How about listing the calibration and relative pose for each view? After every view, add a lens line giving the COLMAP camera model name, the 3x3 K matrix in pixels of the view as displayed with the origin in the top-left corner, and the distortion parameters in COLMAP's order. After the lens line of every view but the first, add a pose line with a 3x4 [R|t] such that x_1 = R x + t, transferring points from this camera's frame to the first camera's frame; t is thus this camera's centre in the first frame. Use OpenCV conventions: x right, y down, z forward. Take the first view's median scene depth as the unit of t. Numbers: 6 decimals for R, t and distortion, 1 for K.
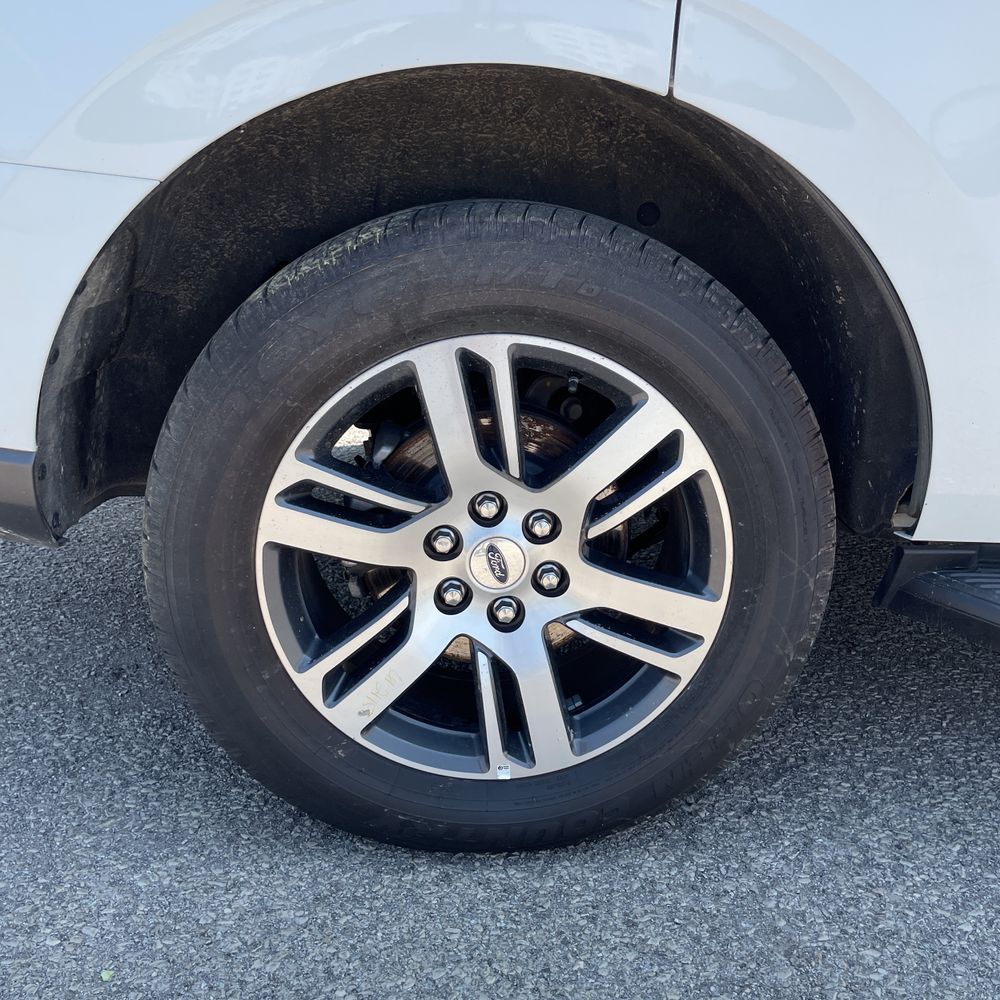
lens RADIAL K [[1004.1, 0, 501.2], [0, 1004.1, 485.0], [0, 0, 1]] dist [0.097731, -0.141389]
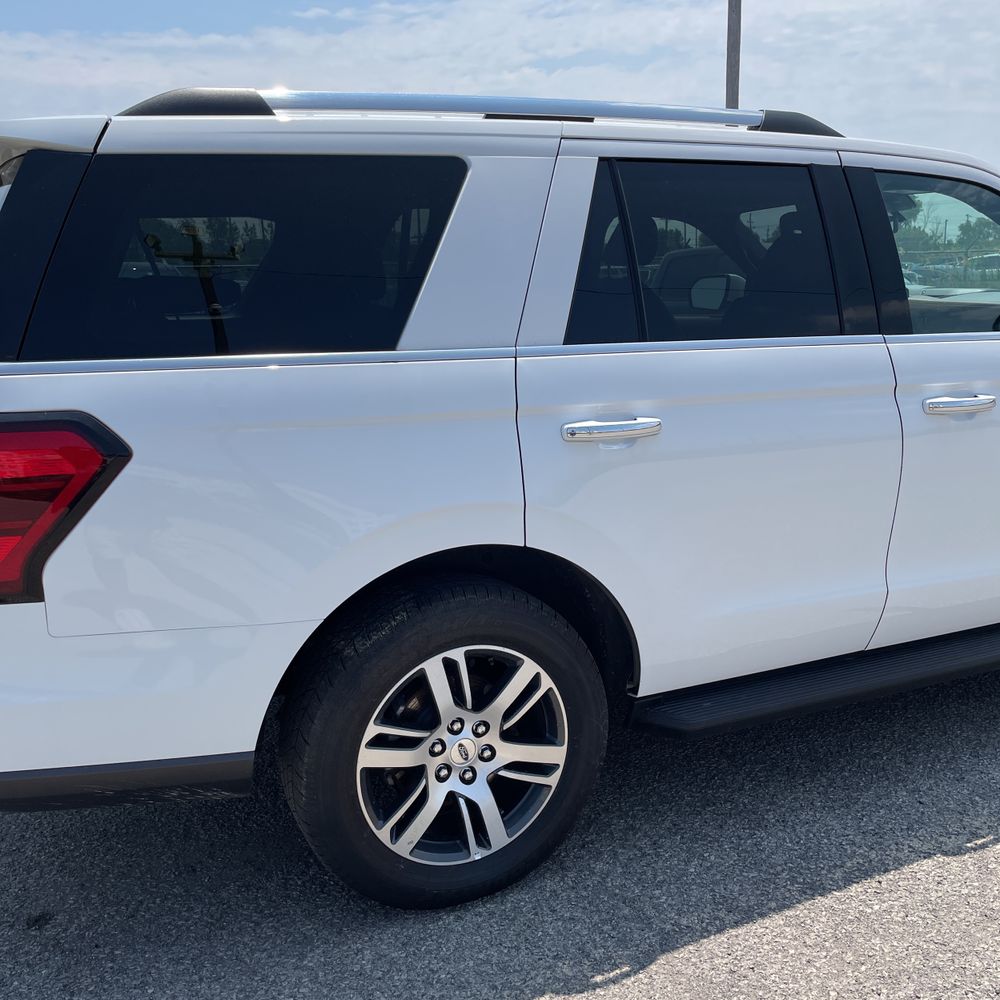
lens RADIAL K [[997.0, 0, 494.7], [0, 997.0, 497.9], [0, 0, 1]] dist [0.094442, -0.147045]
pose [[0.930854, -0.139833, 0.337575, -0.562363], [0.171784, 0.982884, -0.066552, -0.283723], [-0.322491, 0.119940, 0.938943, -1.002167]]
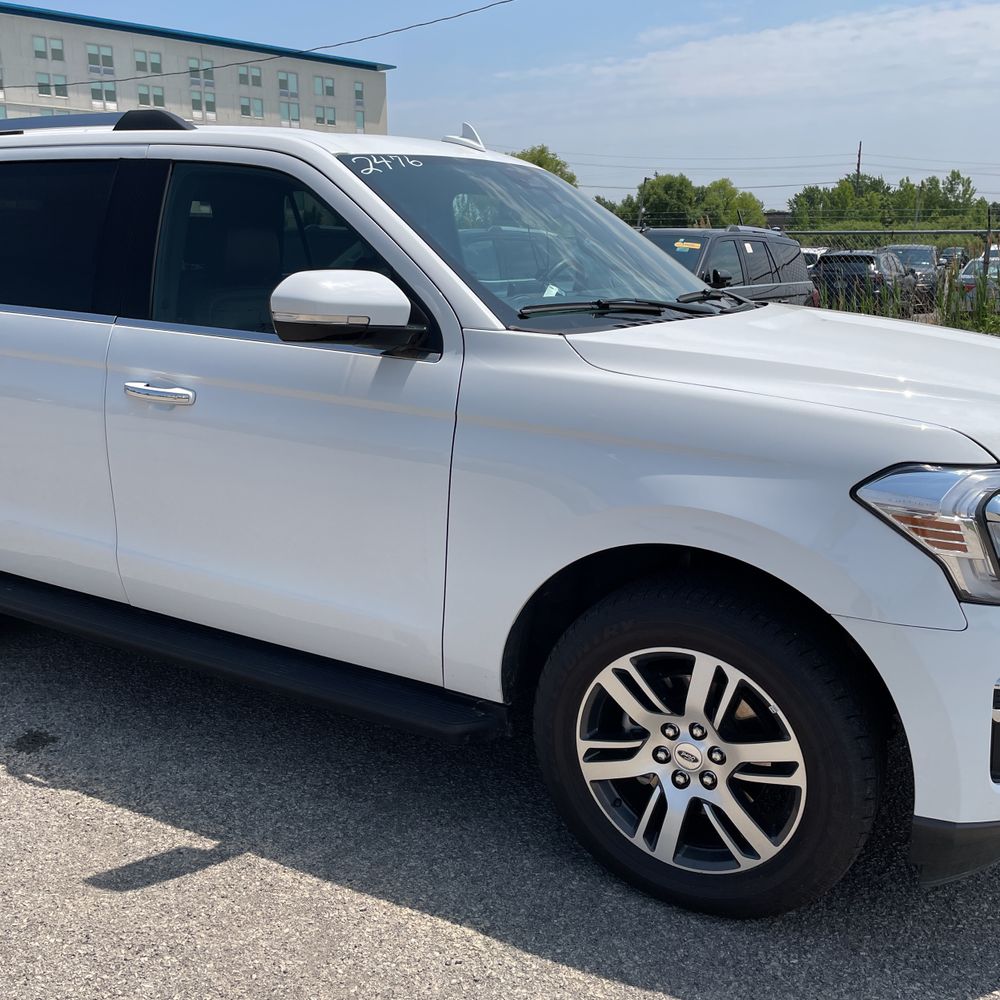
lens RADIAL K [[1004.1, 0, 501.2], [0, 1004.1, 485.0], [0, 0, 1]] dist [0.097731, -0.141389]
pose [[0.837694, 0.097381, -0.537387, 3.311255], [-0.145463, 0.988214, -0.047676, -0.256777], [0.526411, 0.118108, 0.841987, -0.740708]]
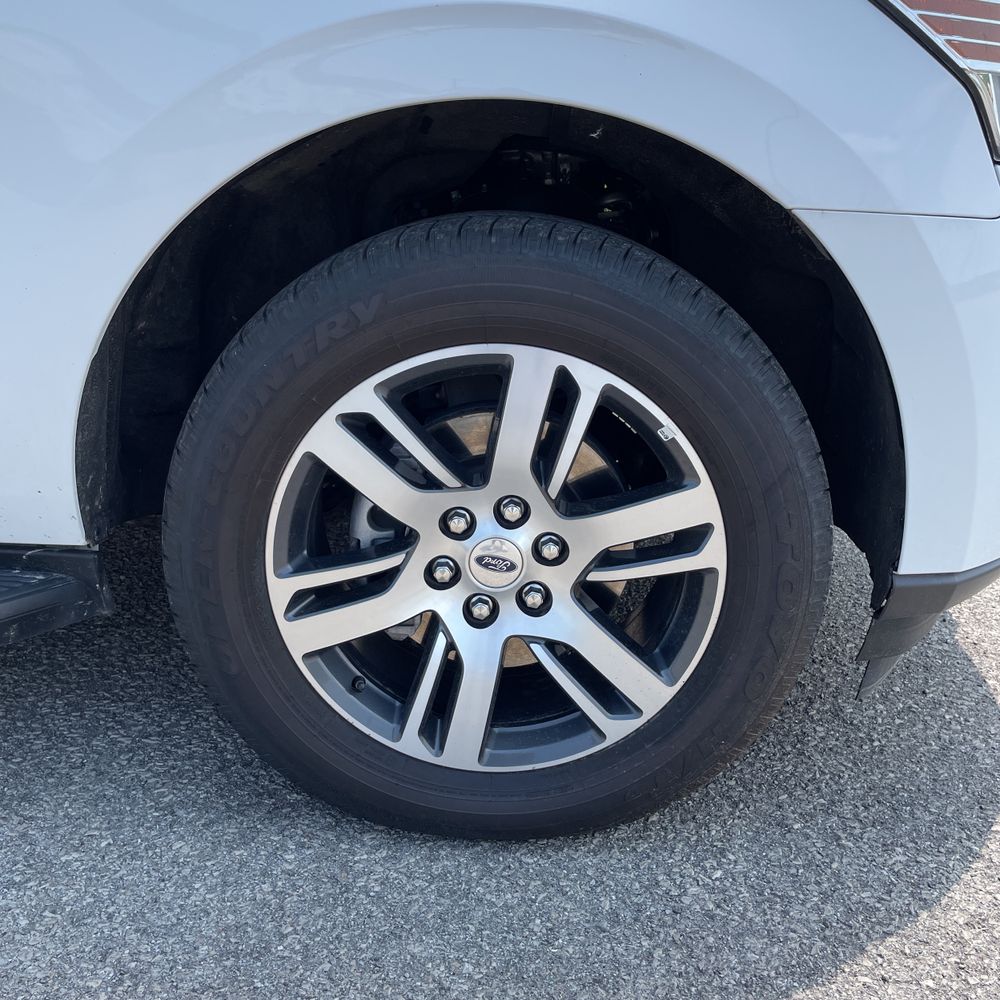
lens RADIAL K [[1004.1, 0, 501.2], [0, 1004.1, 485.0], [0, 0, 1]] dist [0.097731, -0.141389]
pose [[0.996463, 0.012999, -0.083018, 2.696242], [-0.013049, 0.999915, -0.000064, 0.039075], [0.083010, 0.001147, 0.996548, 0.154009]]
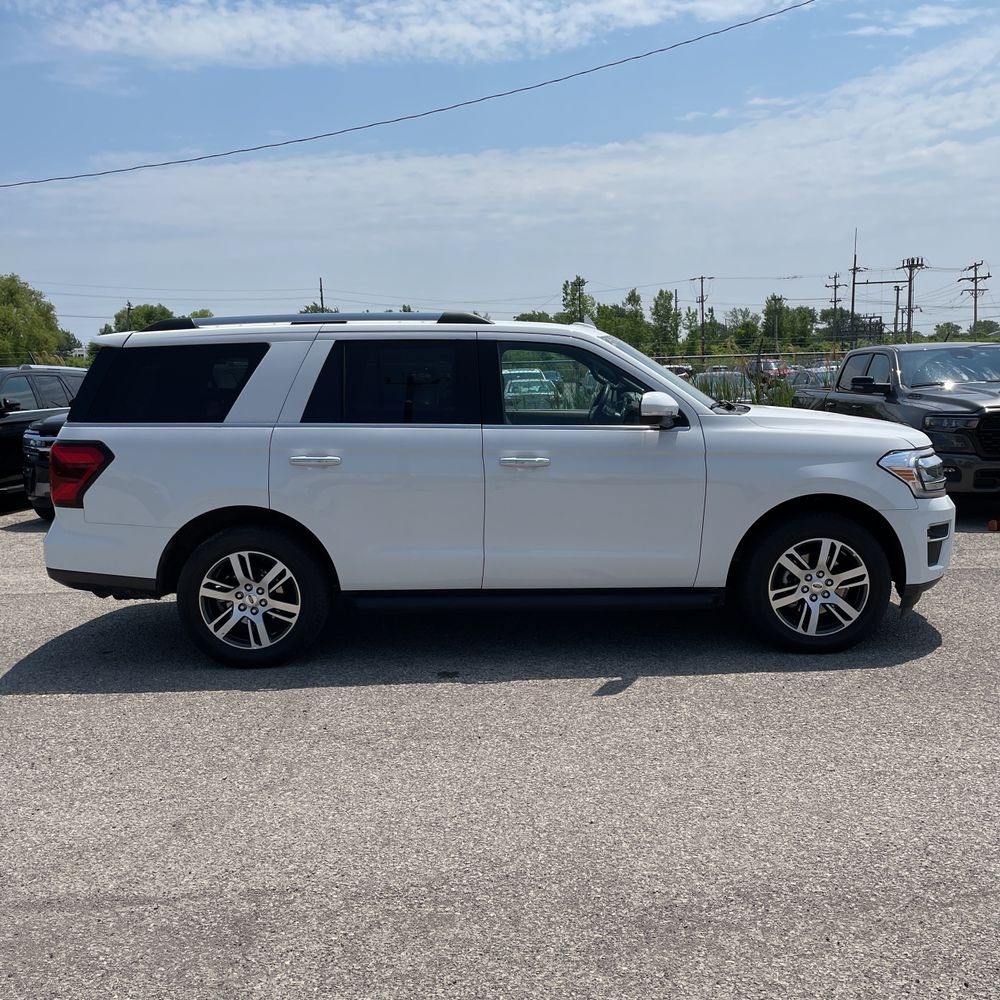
lens RADIAL K [[1011.1, 0, 500.0], [0, 1011.1, 500.0], [0, 0, 1]] dist [0.101316, -0.154839]
pose [[0.996608, -0.050964, -0.064610, 1.471968], [0.038799, 0.983404, -0.177234, 0.505048], [0.072570, 0.174127, 0.982046, -3.619385]]
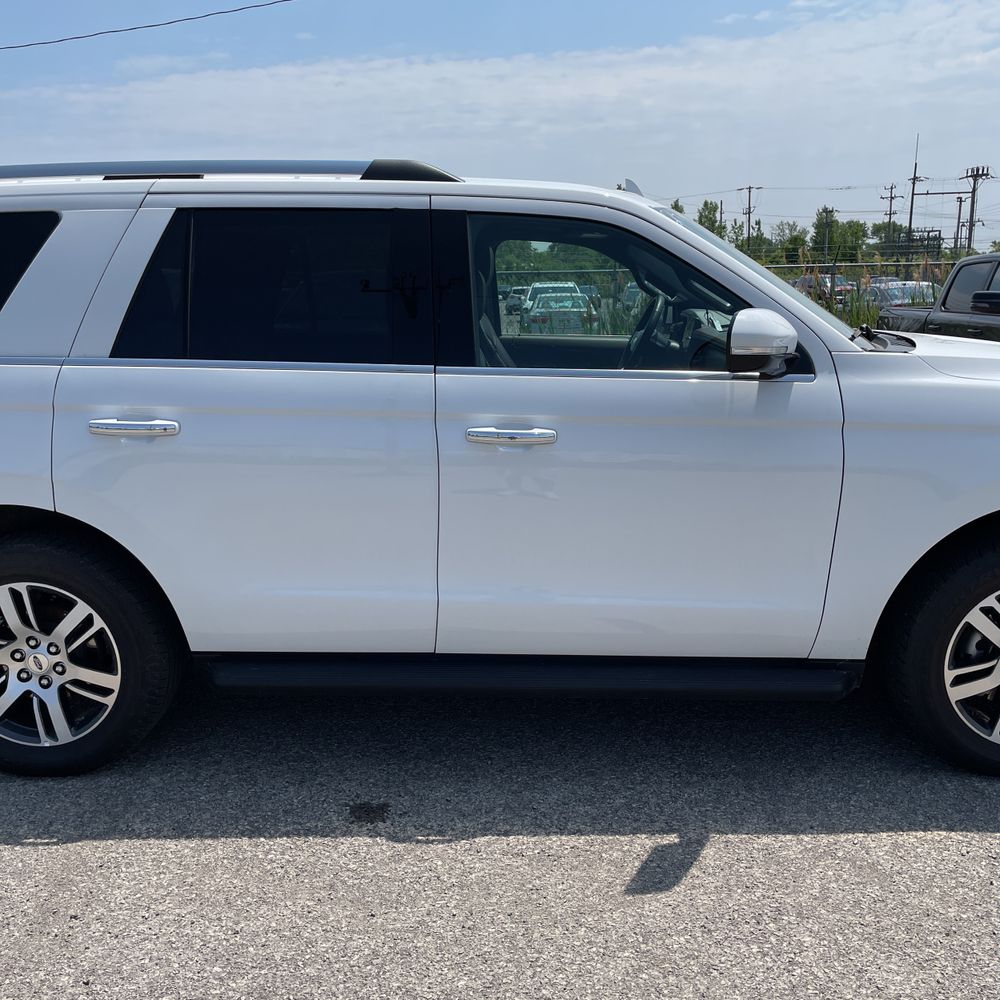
lens RADIAL K [[1011.1, 0, 500.0], [0, 1011.1, 500.0], [0, 0, 1]] dist [0.101316, -0.154839]
pose [[0.994500, -0.028205, -0.100869, 1.518733], [0.018286, 0.995024, -0.097941, -0.064033], [0.103129, 0.095558, 0.990067, -1.637667]]
